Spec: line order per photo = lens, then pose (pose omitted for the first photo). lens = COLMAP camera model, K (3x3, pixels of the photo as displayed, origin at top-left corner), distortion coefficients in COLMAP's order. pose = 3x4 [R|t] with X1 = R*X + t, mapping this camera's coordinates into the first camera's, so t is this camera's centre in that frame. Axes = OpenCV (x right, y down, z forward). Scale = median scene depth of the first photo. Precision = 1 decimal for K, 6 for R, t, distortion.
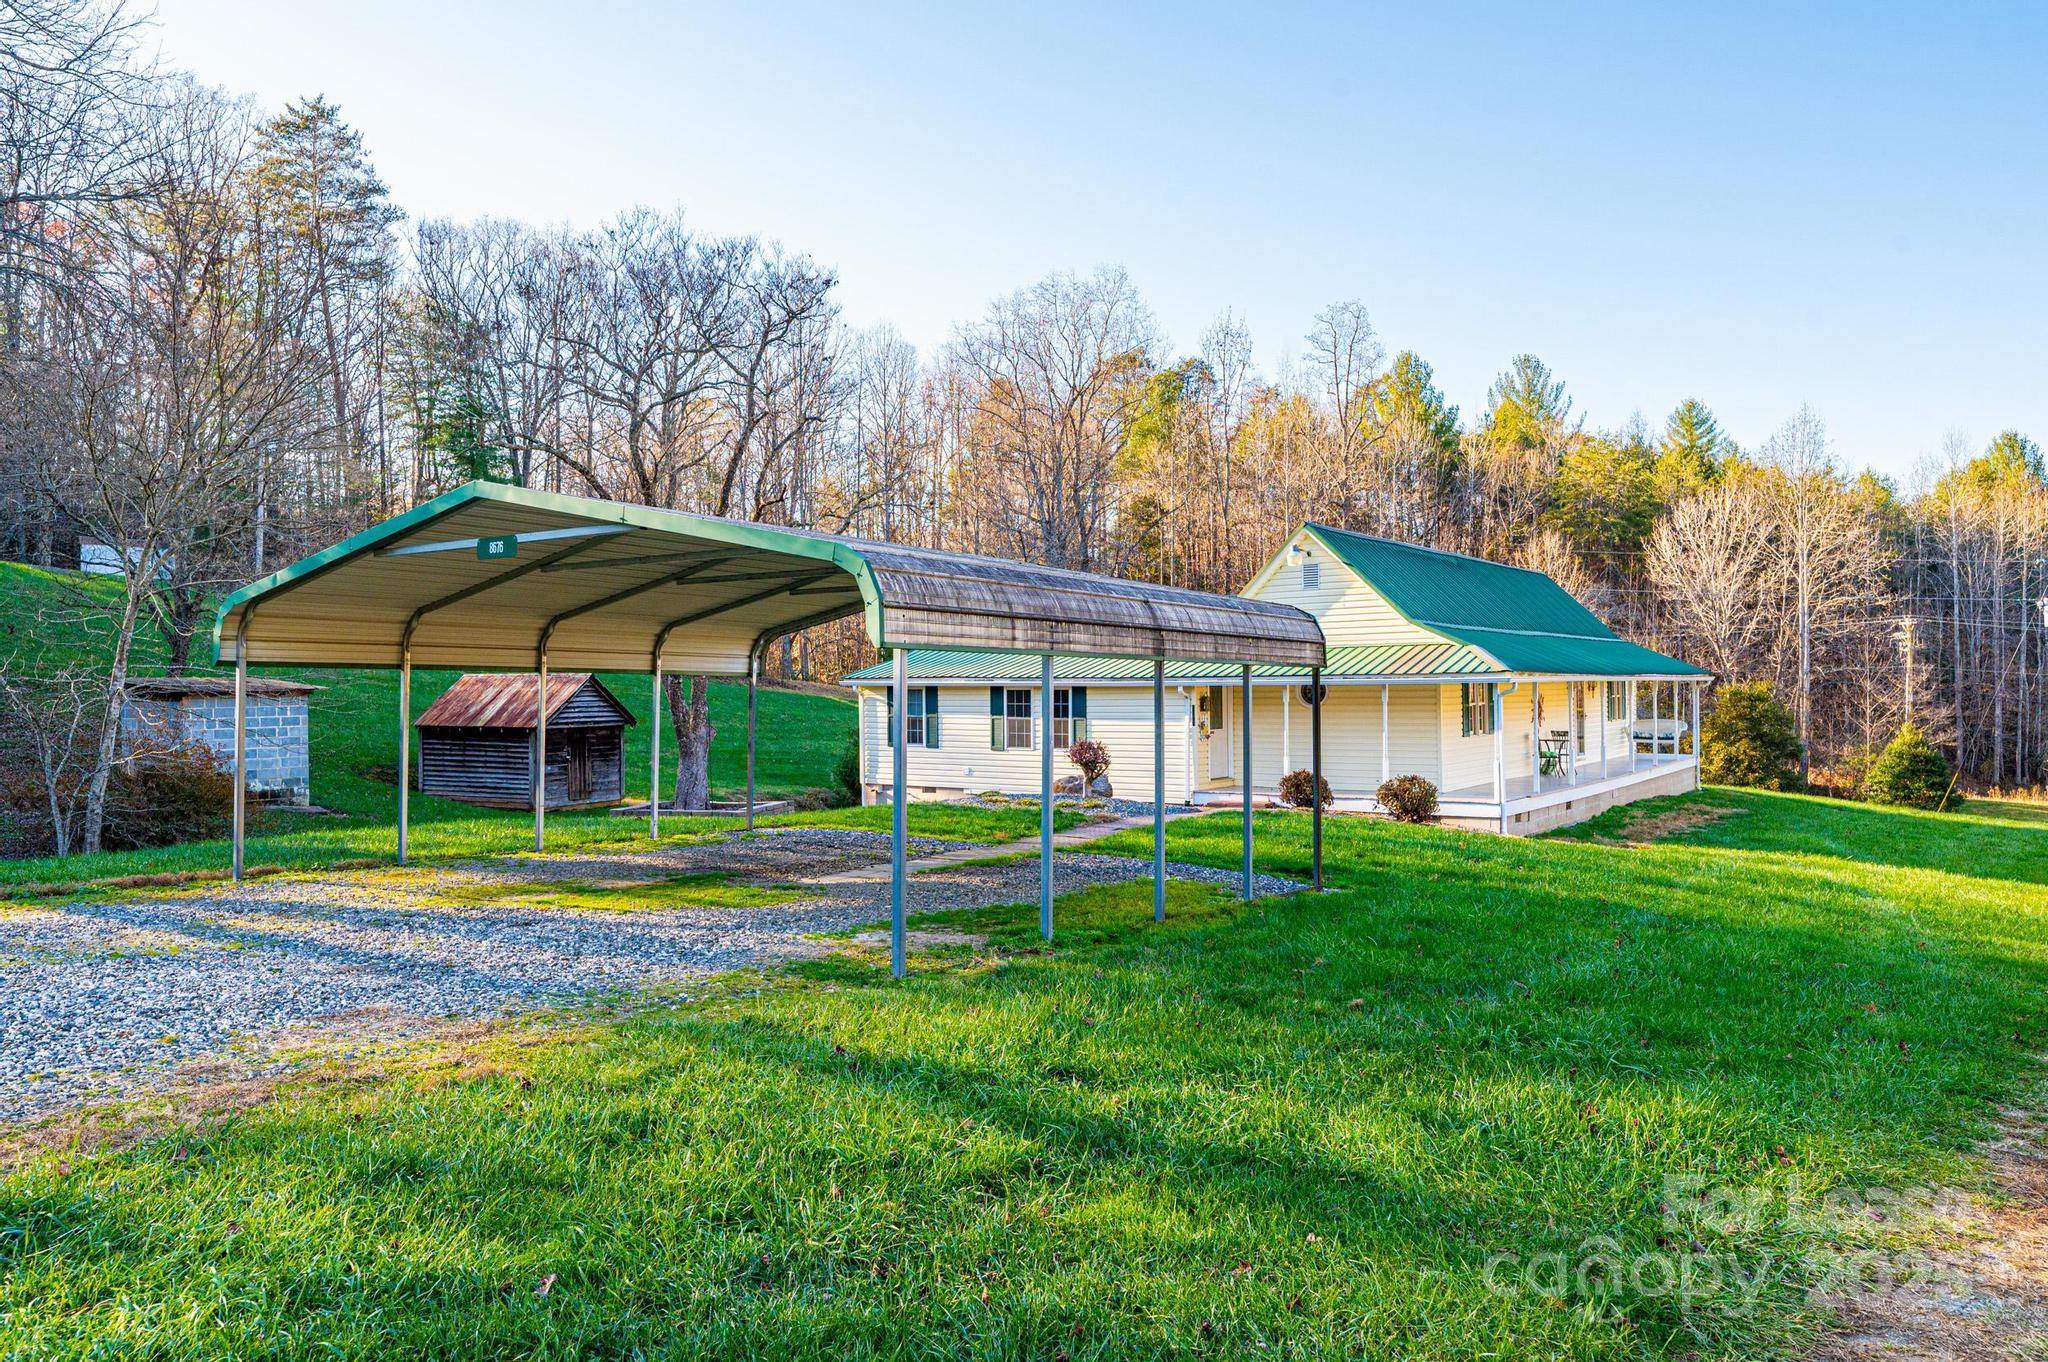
lens RADIAL K [[1362.8, 0, 1024.0], [0, 1362.8, 681.0], [0, 0, 1]] dist [-0.001288, 0.001938]
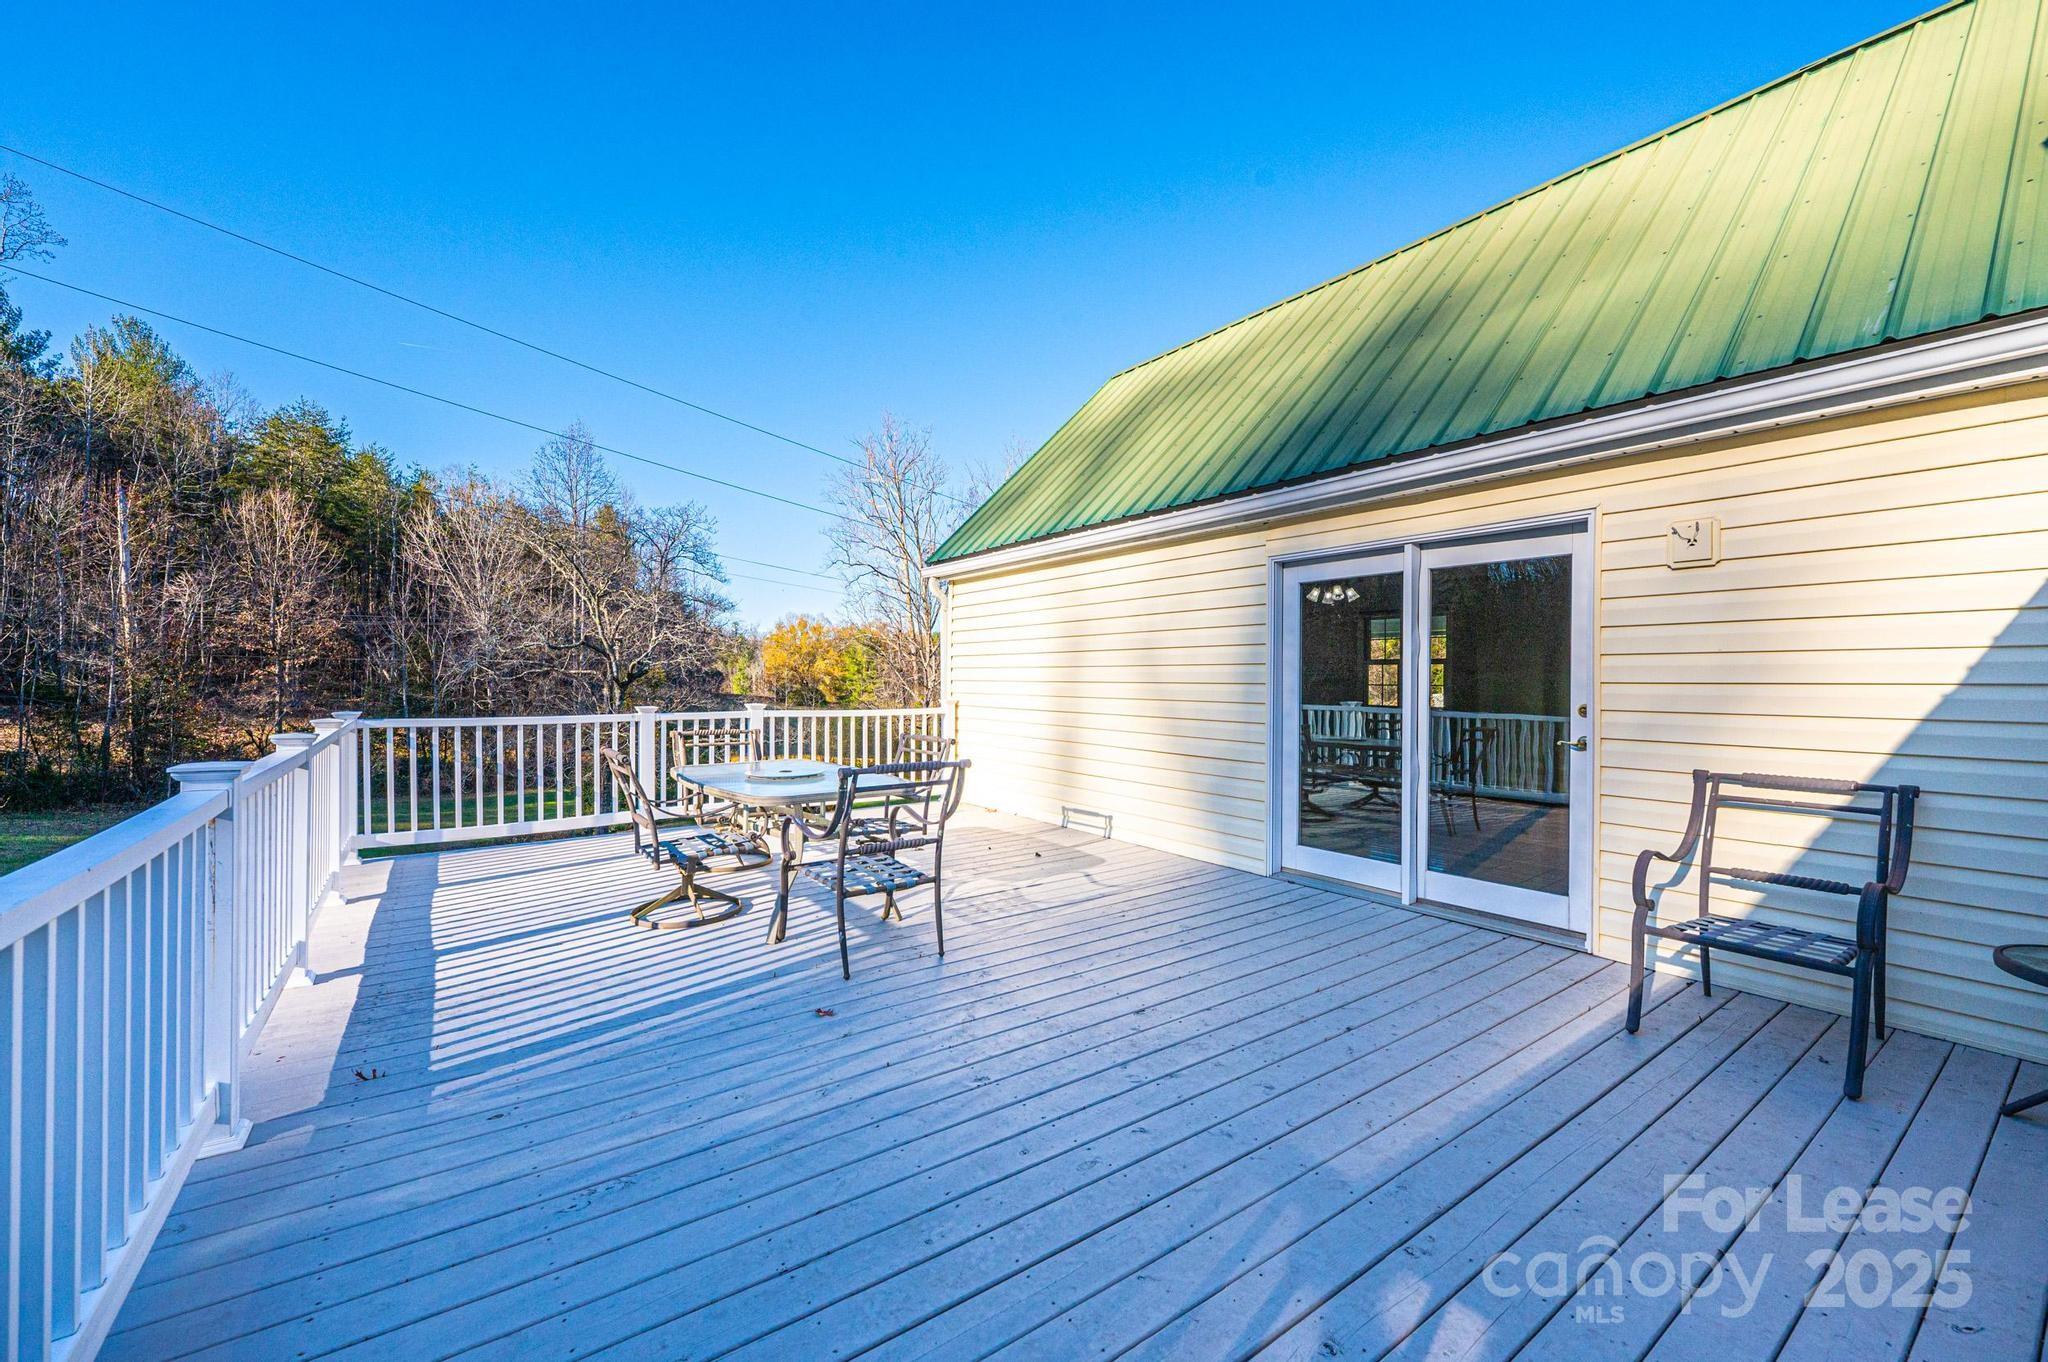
lens RADIAL K [[815.6, 0, 1026.6], [0, 815.6, 675.1], [0, 0, 1]] dist [0.001119, 0.000487]
pose [[0.311804, 0.014408, 0.950037, 0.058452], [-0.008719, 0.999886, -0.012302, 0.009081], [-0.950106, -0.004448, 0.311894, 0.443015]]
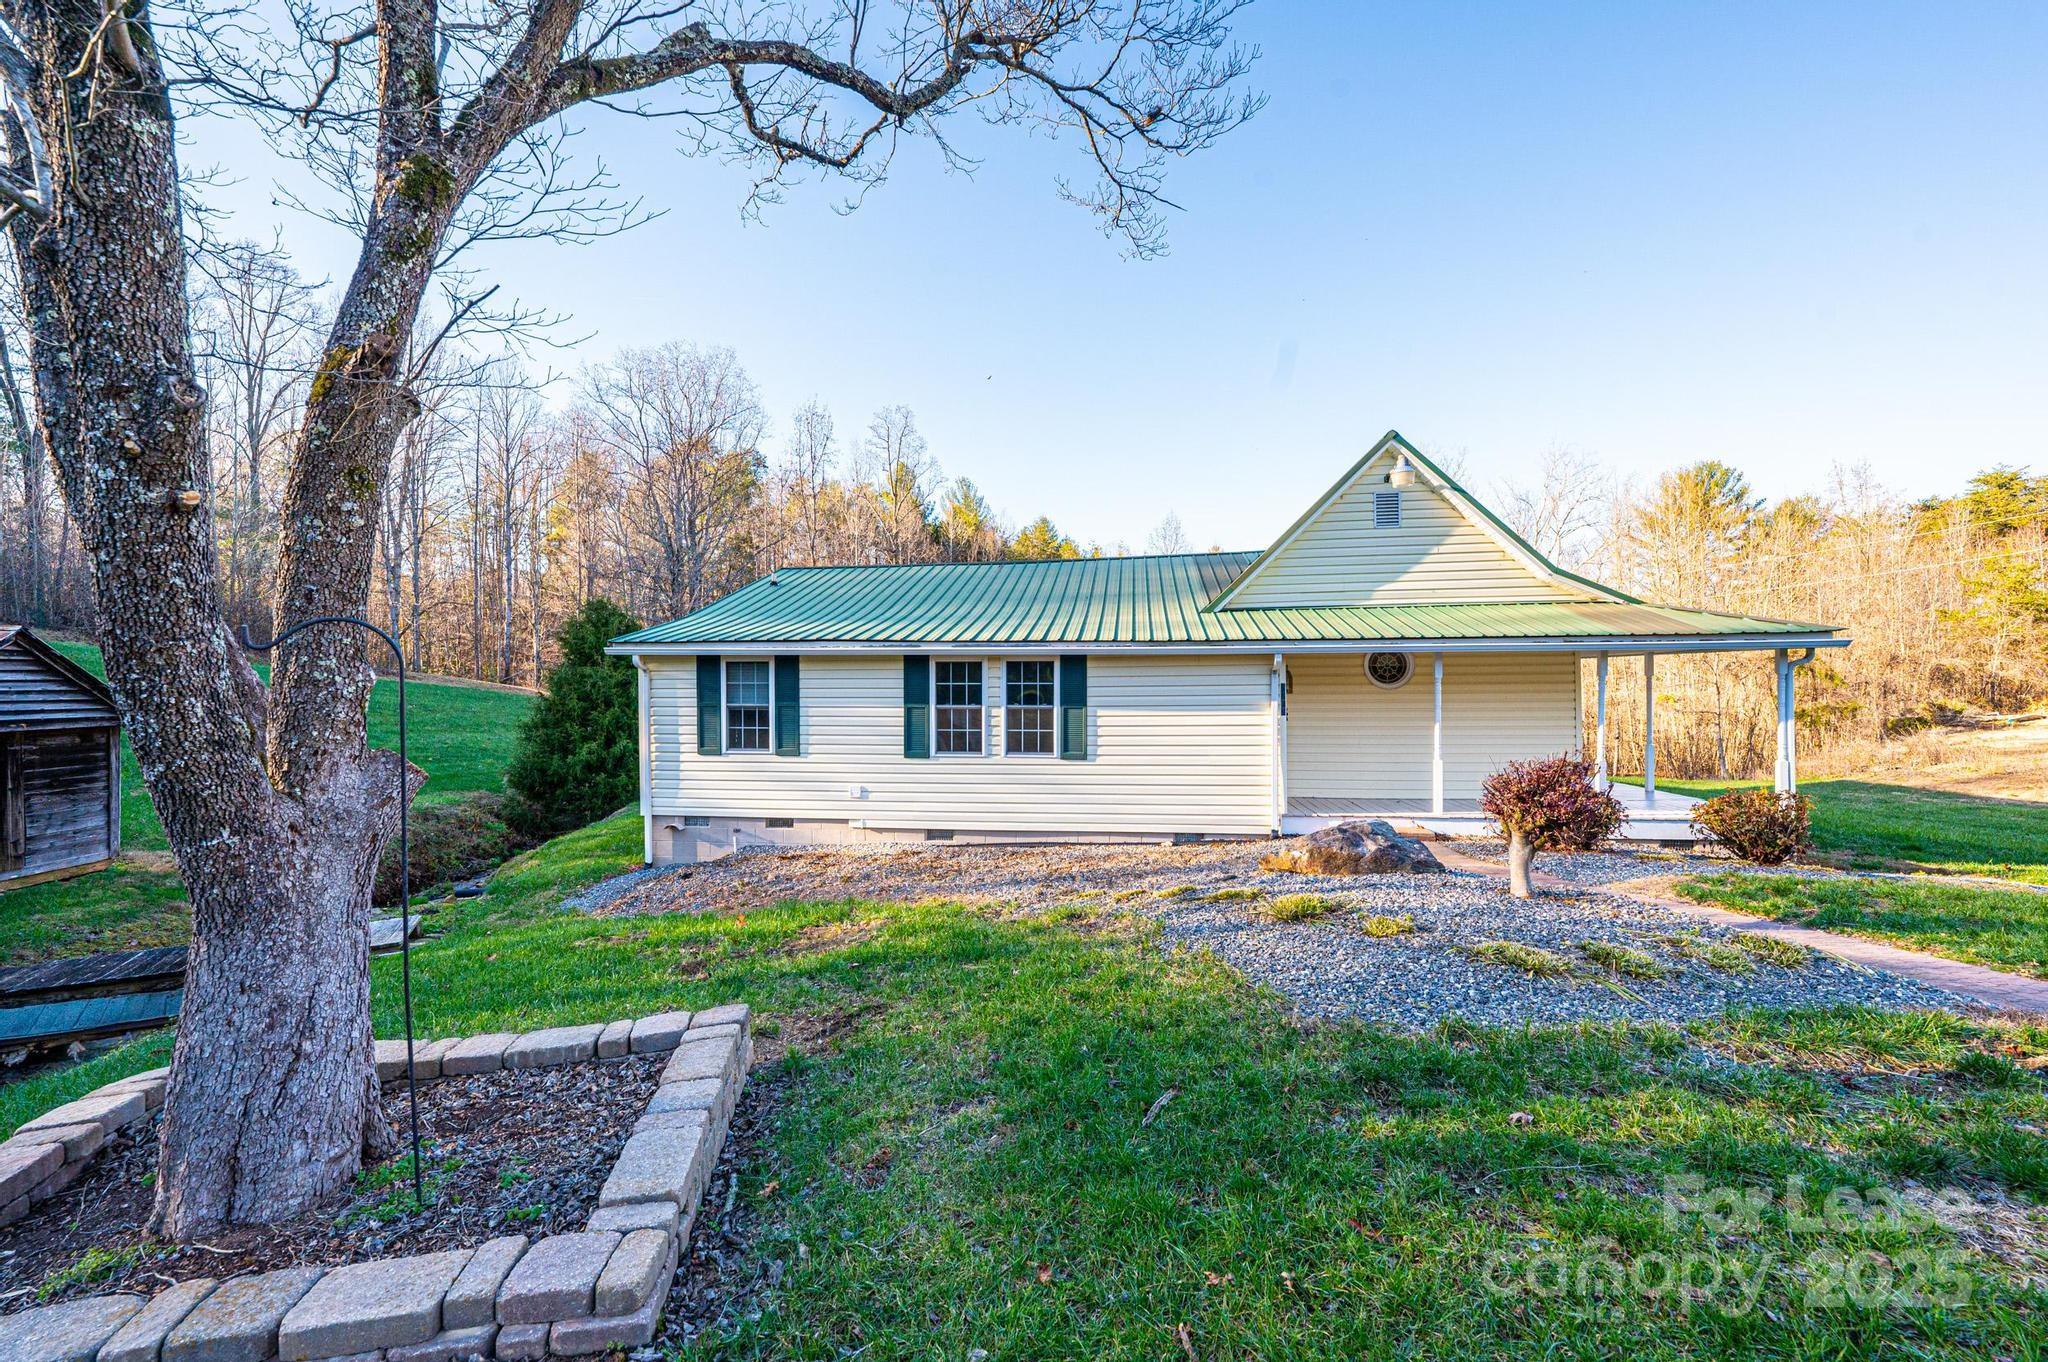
lens RADIAL K [[812.9, 0, 1023.0], [0, 812.9, 683.7], [0, 0, 1]] dist [-0.000430, 0.000248]
pose [[0.876562, 0.003507, 0.481276, -0.054820], [-0.004426, 0.999990, 0.000775, 0.005614], [-0.481268, -0.002810, 0.876569, 0.225126]]
